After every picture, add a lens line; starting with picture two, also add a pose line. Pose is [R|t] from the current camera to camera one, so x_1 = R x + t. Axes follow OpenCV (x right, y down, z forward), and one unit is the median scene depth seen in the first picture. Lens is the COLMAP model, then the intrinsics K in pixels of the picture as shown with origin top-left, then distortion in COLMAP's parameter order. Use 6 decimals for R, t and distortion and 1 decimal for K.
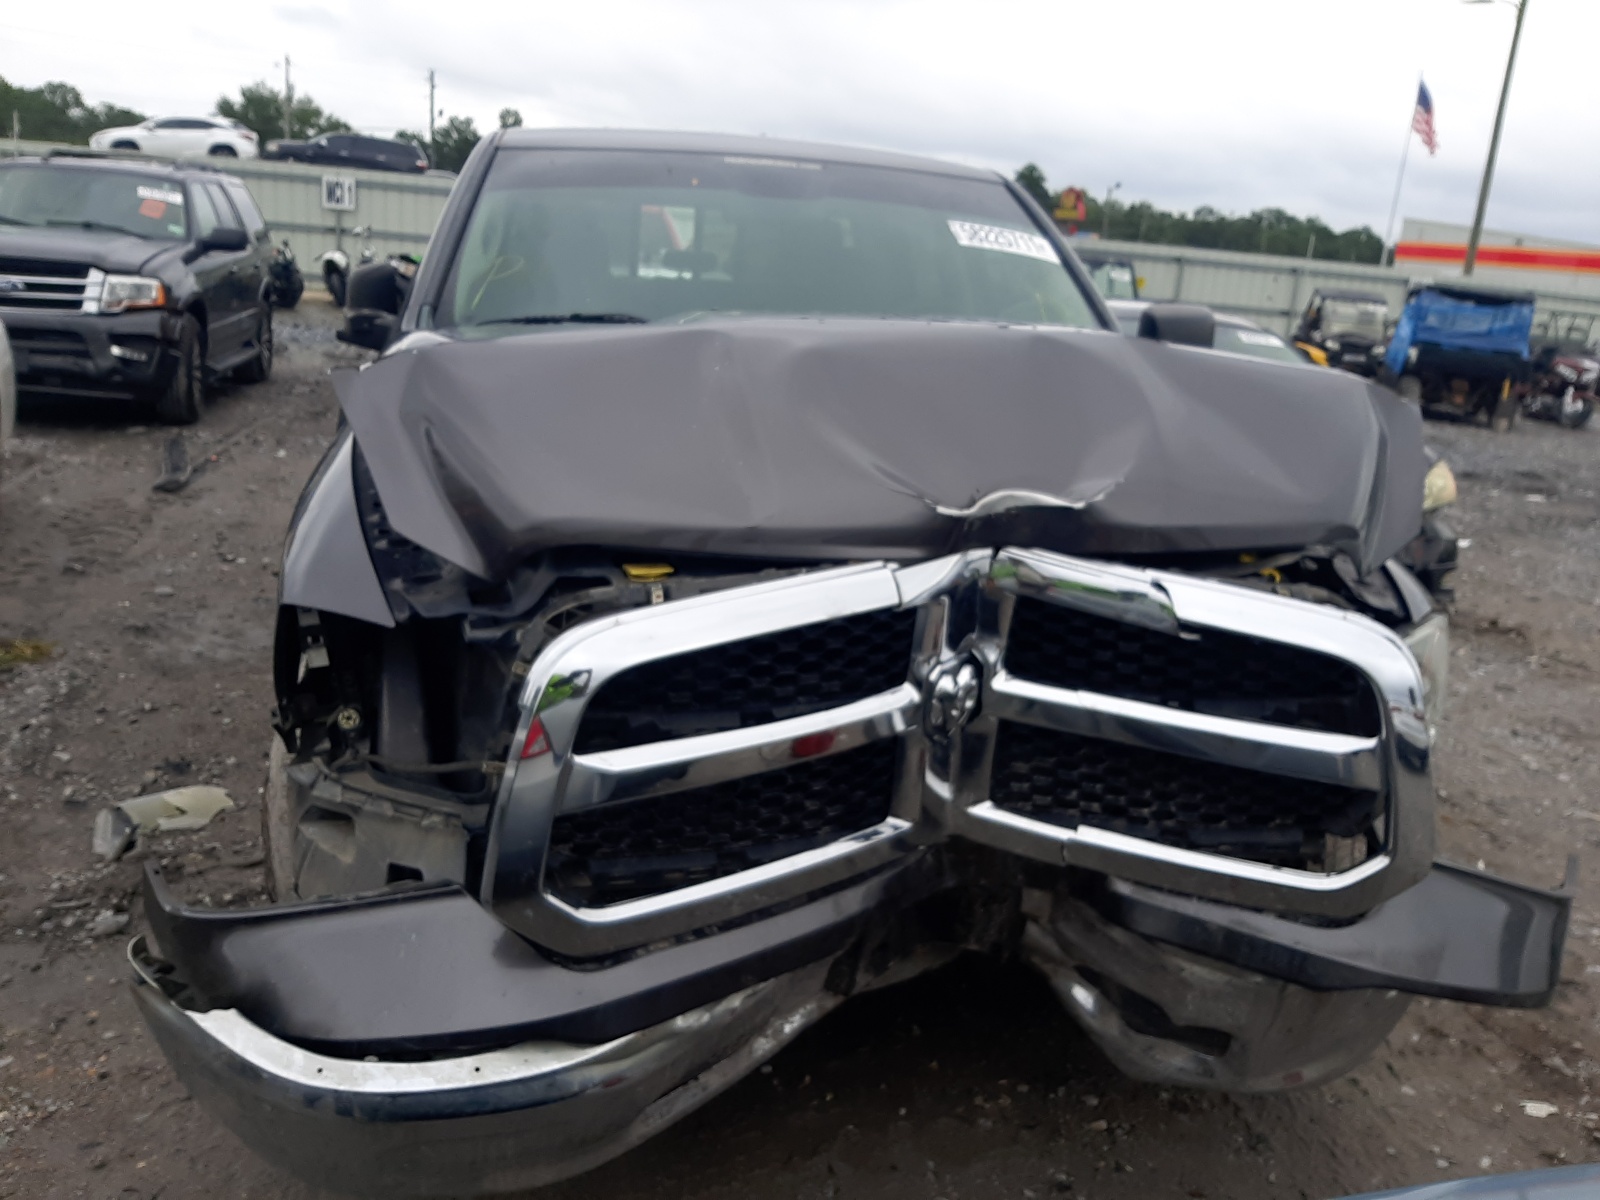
lens RADIAL K [[1229.7, 0, 800.0], [0, 1229.7, 600.0], [0, 0, 1]] dist [0.086143, -0.202571]
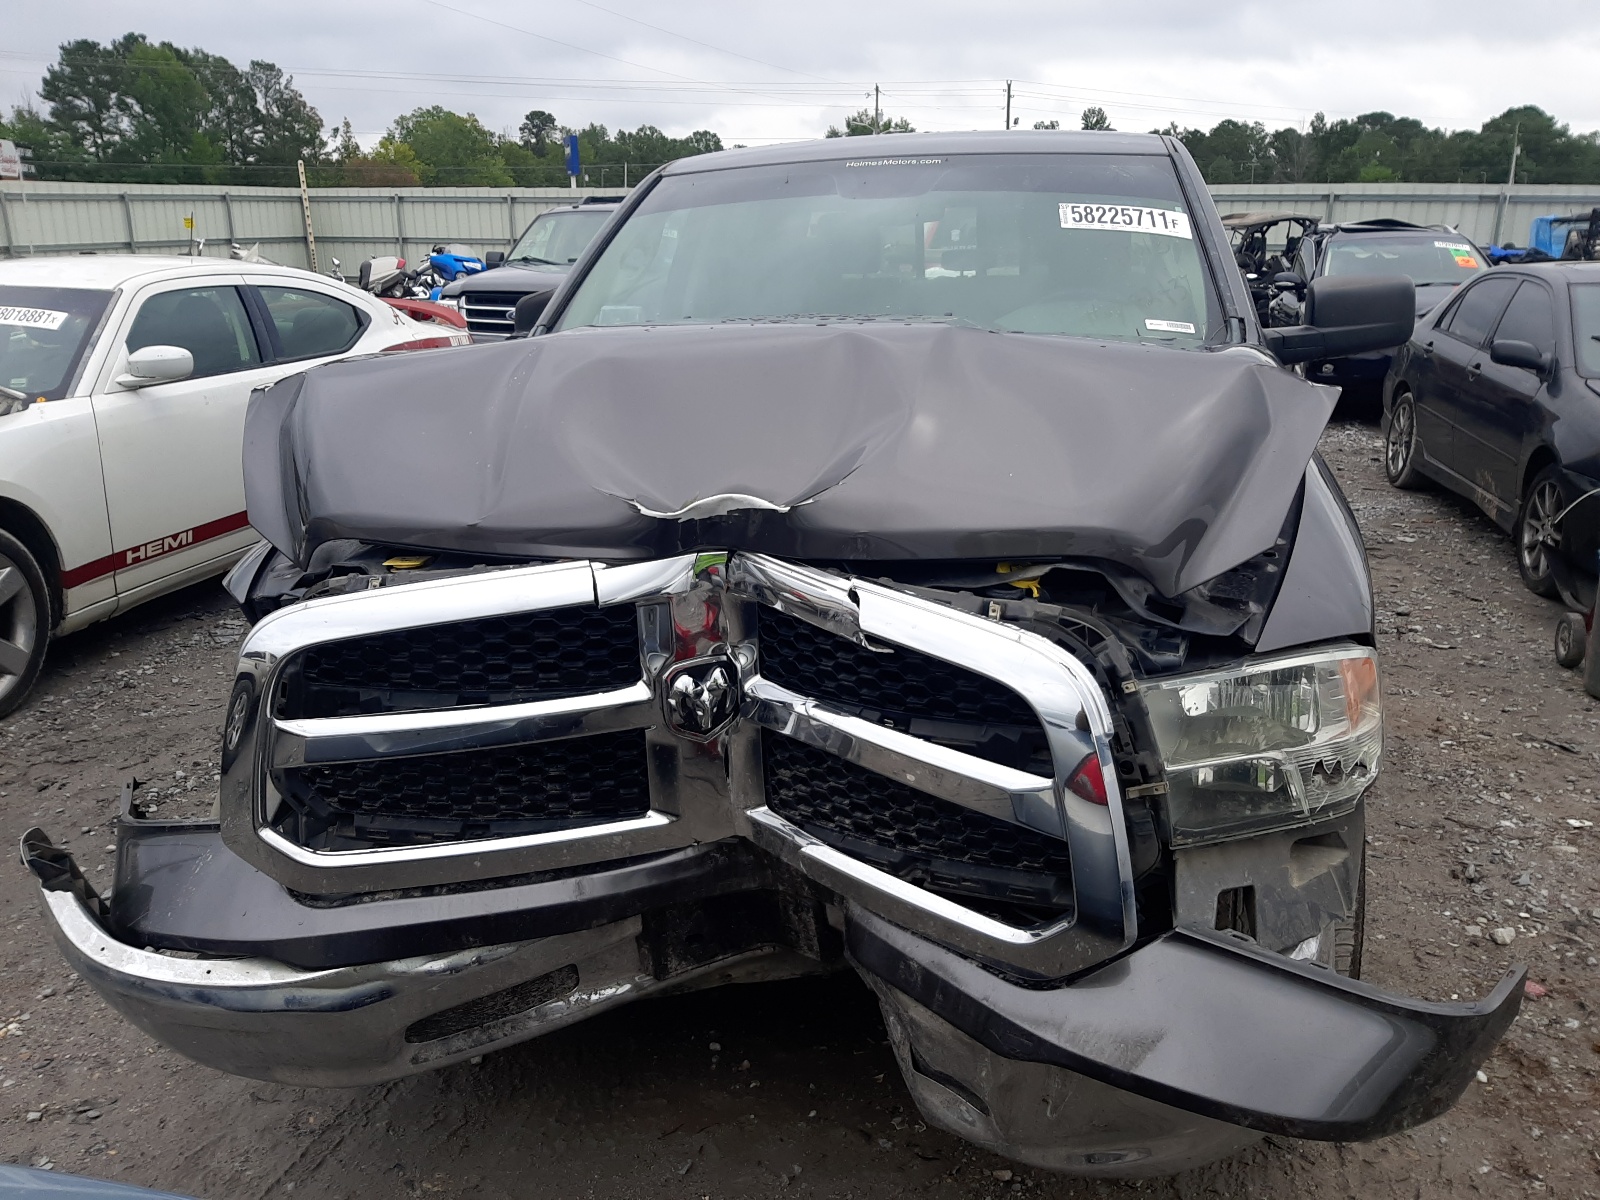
lens RADIAL K [[1198.2, 0, 800.0], [0, 1198.2, 600.0], [0, 0, 1]] dist [0.044663, -0.104833]
pose [[0.909024, 0.042017, -0.414621, 0.630505], [-0.038438, 0.999117, 0.016978, -0.021647], [0.414968, 0.000504, 0.909836, 0.149515]]
